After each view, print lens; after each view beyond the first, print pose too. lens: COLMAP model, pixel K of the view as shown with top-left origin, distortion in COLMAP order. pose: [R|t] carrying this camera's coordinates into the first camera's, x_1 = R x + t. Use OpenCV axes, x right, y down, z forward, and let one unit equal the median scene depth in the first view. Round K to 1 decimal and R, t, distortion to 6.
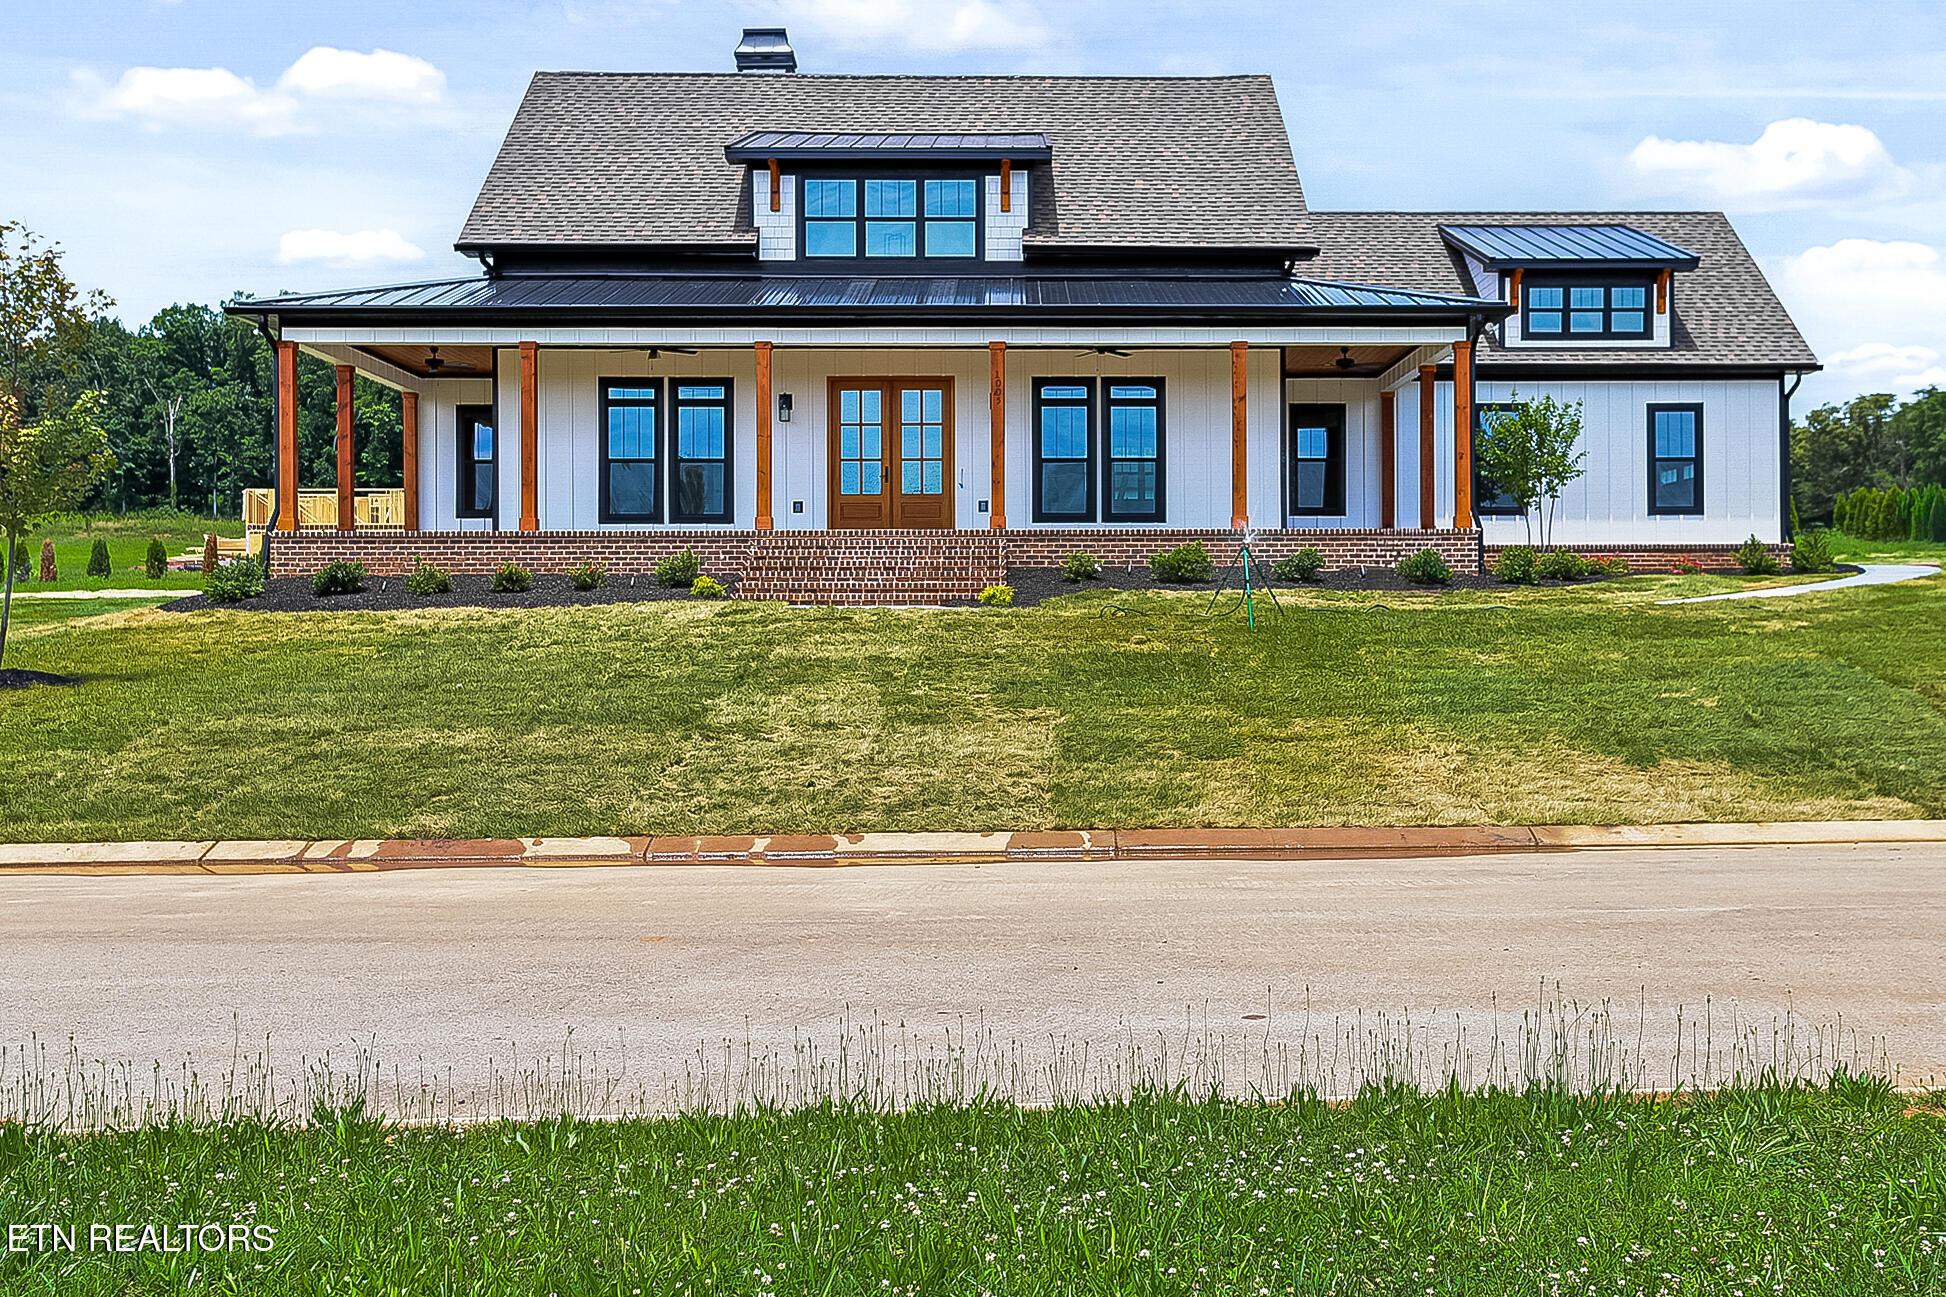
lens RADIAL K [[1830.9, 0, 975.3], [0, 1830.9, 615.9], [0, 0, 1]] dist [-0.001703, 0.001532]
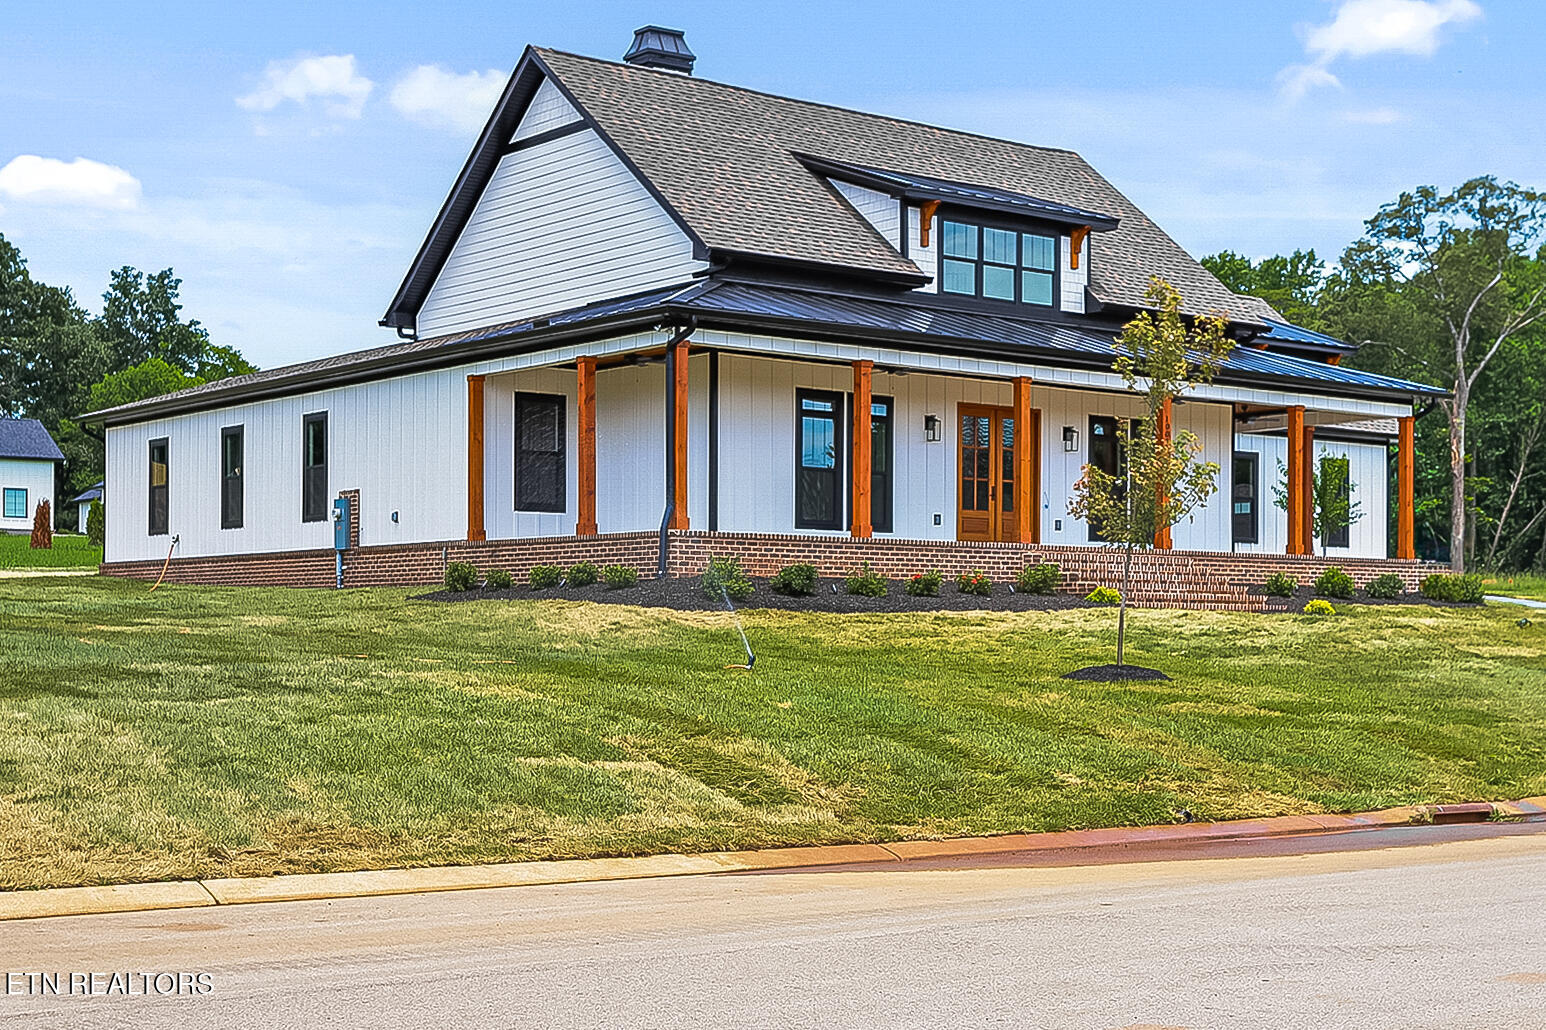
lens RADIAL K [[2334.3, 0, 773.0], [0, 2334.3, 515.0], [0, 0, 1]] dist [-0.005742, -0.035313]
pose [[0.781084, 0.037269, 0.623312, -1.032687], [-0.010145, 0.998843, -0.047010, 0.004227], [-0.624343, 0.030395, 0.780559, -0.022231]]
